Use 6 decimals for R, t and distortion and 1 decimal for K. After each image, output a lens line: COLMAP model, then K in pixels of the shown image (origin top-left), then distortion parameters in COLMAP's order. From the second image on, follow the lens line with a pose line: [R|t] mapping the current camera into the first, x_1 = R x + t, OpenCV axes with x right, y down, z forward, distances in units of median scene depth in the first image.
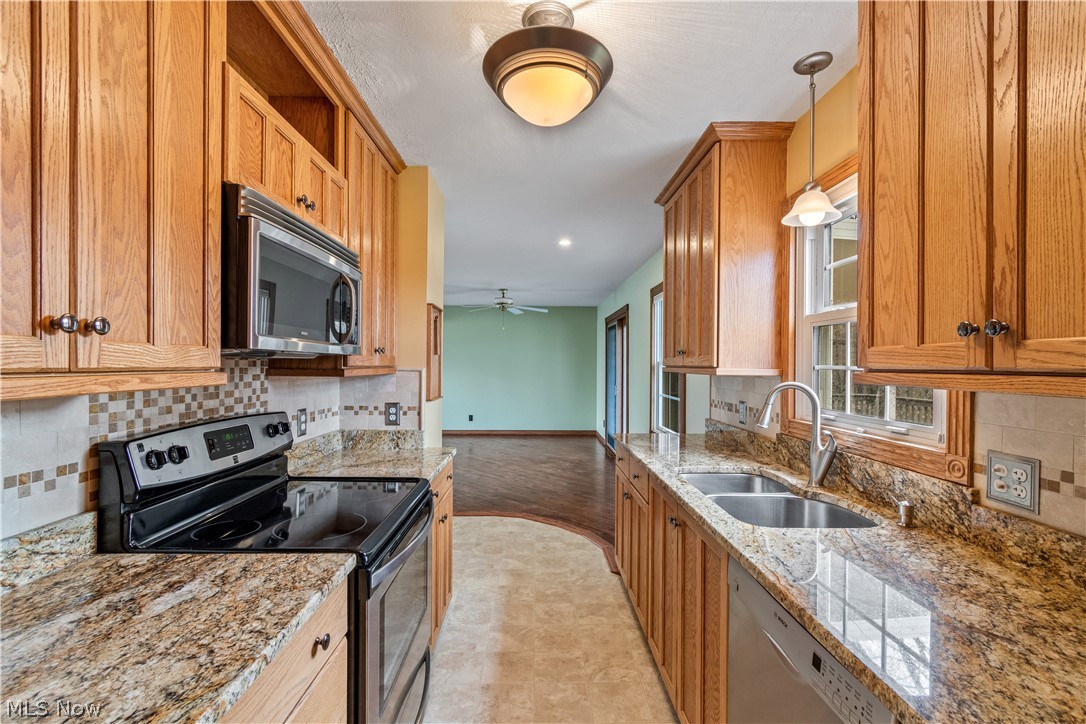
lens RADIAL K [[479.5, 0, 542.4], [0, 479.5, 365.7], [0, 0, 1]] dist [0.001099, -0.000455]
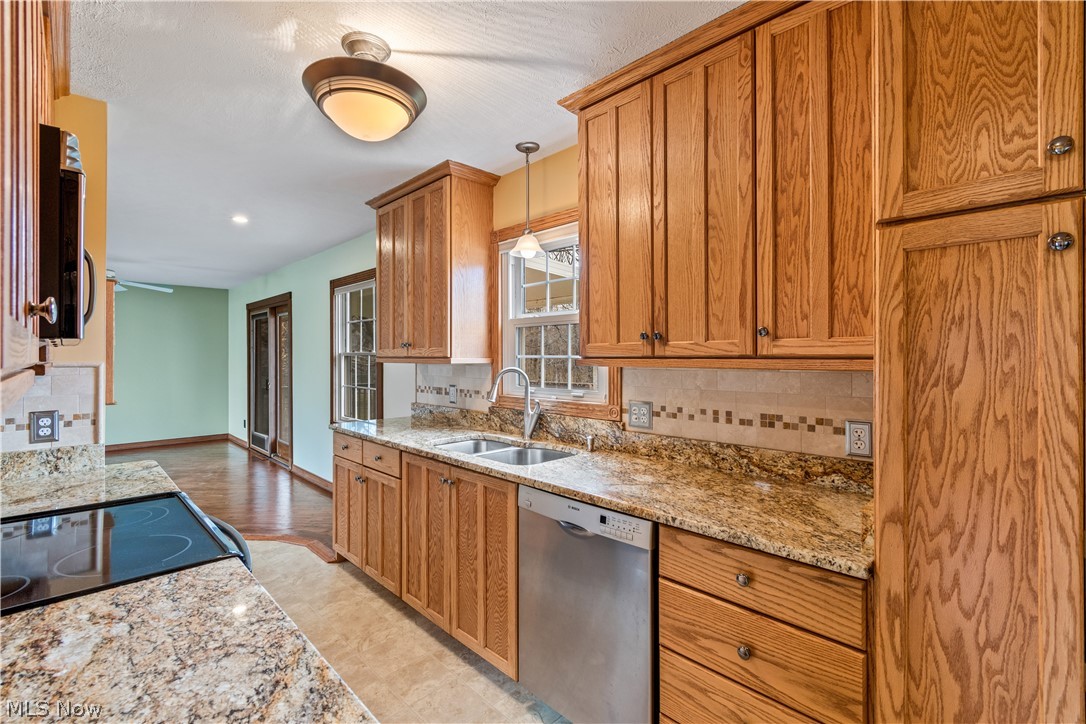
lens RADIAL K [[480.5, 0, 542.7], [0, 480.5, 354.3], [0, 0, 1]] dist [0.001606, -0.001348]
pose [[0.720105, -0.005815, 0.693841, -0.447398], [0.009782, 0.999951, -0.001772, -0.000330], [-0.693796, 0.008063, 0.720126, -0.077487]]
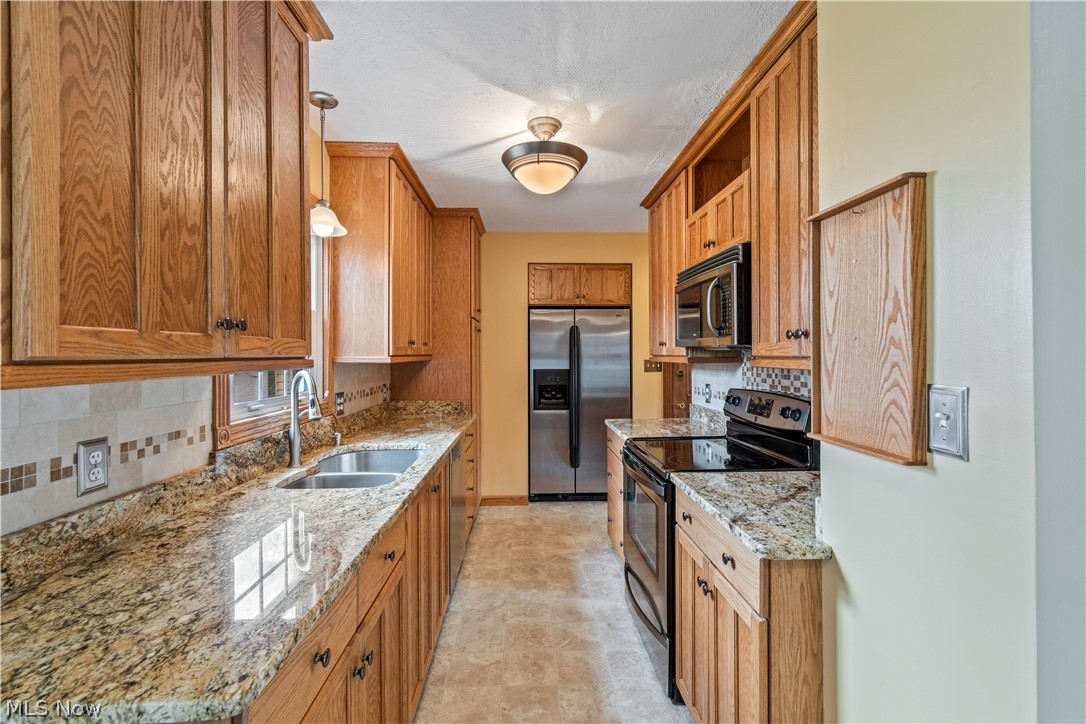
lens RADIAL K [[479.5, 0, 542.4], [0, 479.5, 365.7], [0, 0, 1]] dist [0.001099, -0.000455]
pose [[-0.999707, -0.001264, -0.024155, 0.047180], [-0.001954, 0.999590, 0.028574, -0.007866], [0.024109, 0.028613, -0.999300, 2.367285]]
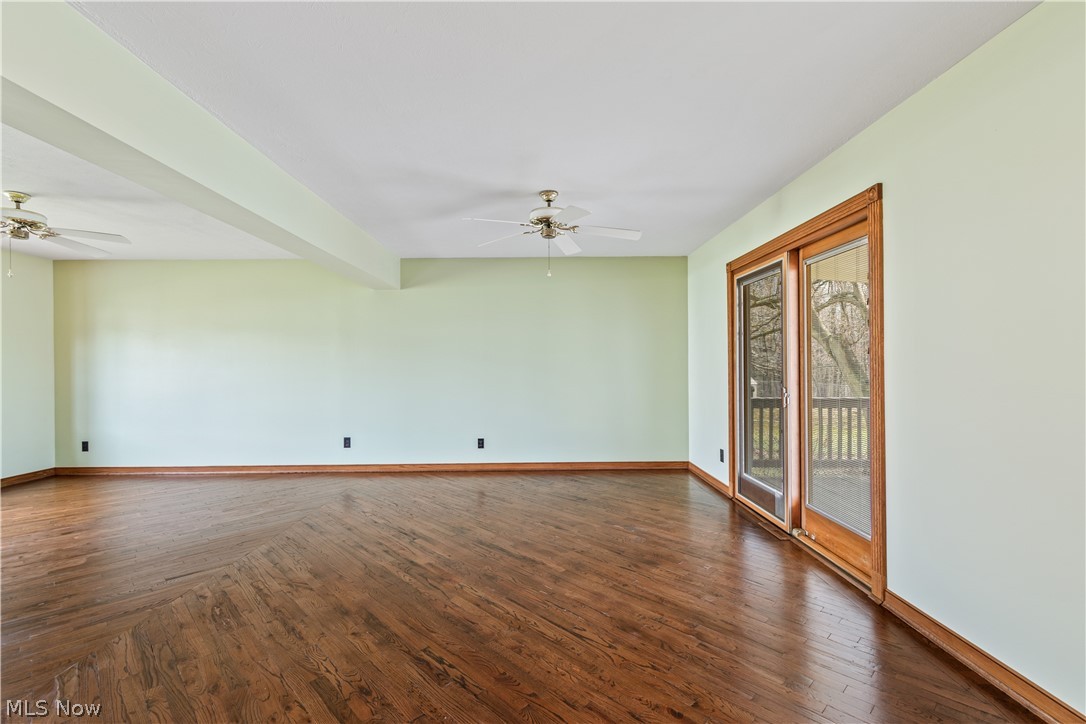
lens RADIAL K [[479.5, 0, 542.4], [0, 479.5, 365.7], [0, 0, 1]] dist [0.001099, -0.000455]
pose [[0.999938, -0.010334, -0.004063, -0.381194], [0.010323, 0.999943, -0.002720, 0.079934], [0.004091, 0.002678, 0.999988, 2.235772]]
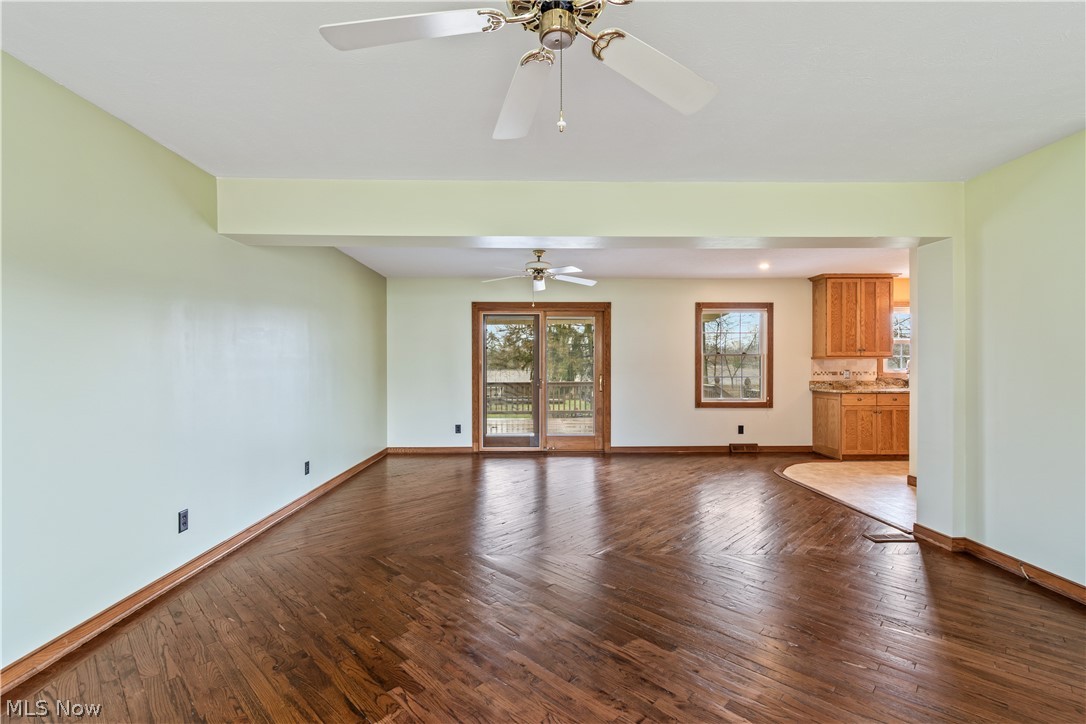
lens RADIAL K [[482.3, 0, 539.9], [0, 482.3, 367.9], [0, 0, 1]] dist [0.002847, -0.000042]
pose [[-0.005066, -0.009874, 0.999938, -3.516641], [0.006758, 0.999928, 0.009909, 0.044125], [-0.999964, 0.006808, -0.004999, 4.356098]]
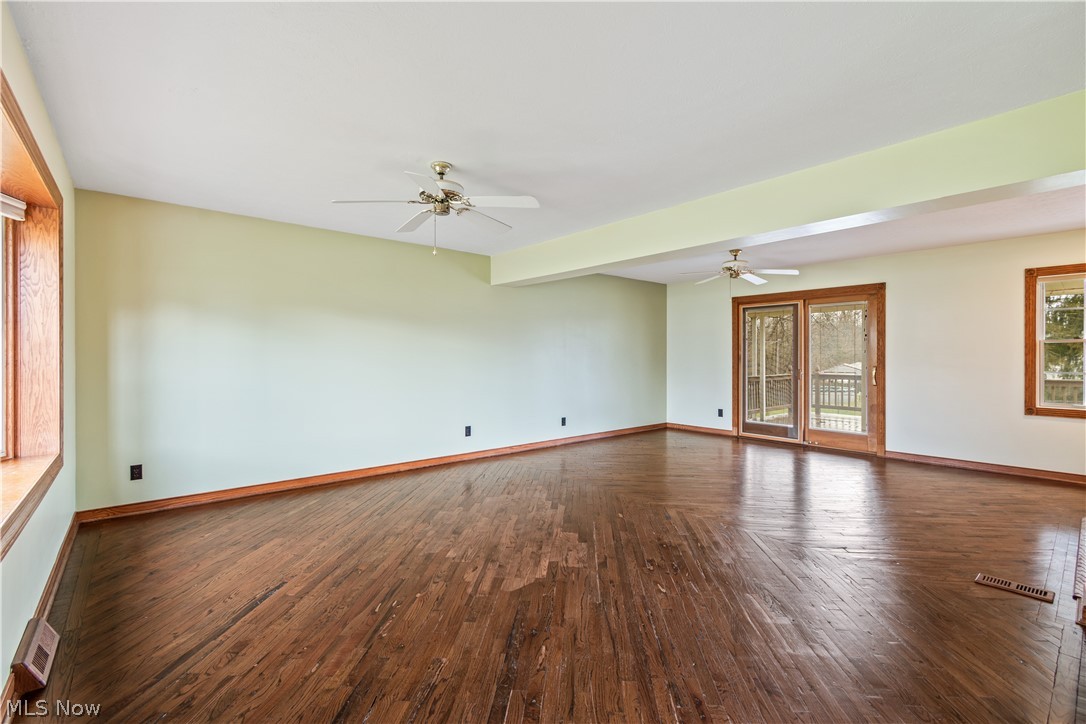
lens RADIAL K [[478.9, 0, 542.5], [0, 478.9, 358.8], [0, 0, 1]] dist [0.002950, -0.000365]
pose [[0.772245, -0.007057, 0.635286, -3.585885], [0.005822, 0.999975, 0.004031, 0.060737], [-0.635299, 0.000586, 0.772266, 2.578858]]
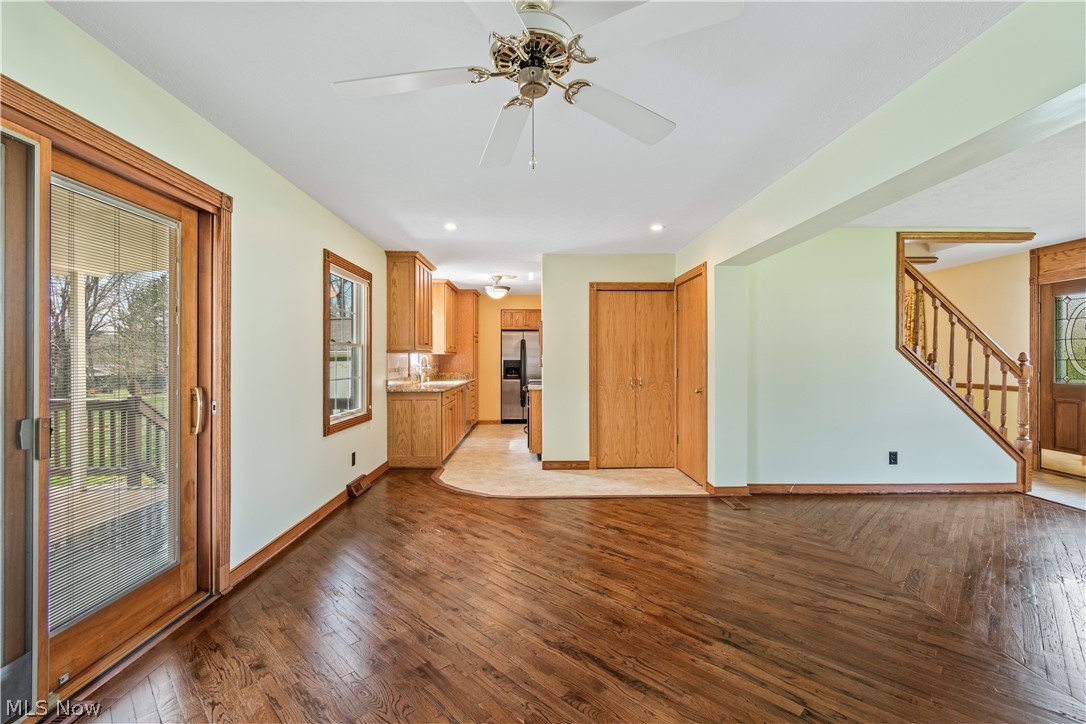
lens RADIAL K [[480.7, 0, 542.9], [0, 480.7, 358.5], [0, 0, 1]] dist [0.001245, -0.000295]
pose [[-0.999925, -0.002685, -0.011927, -0.363937], [-0.002721, 0.999992, 0.003006, 0.052417], [0.011919, 0.003038, -0.999924, 5.332763]]
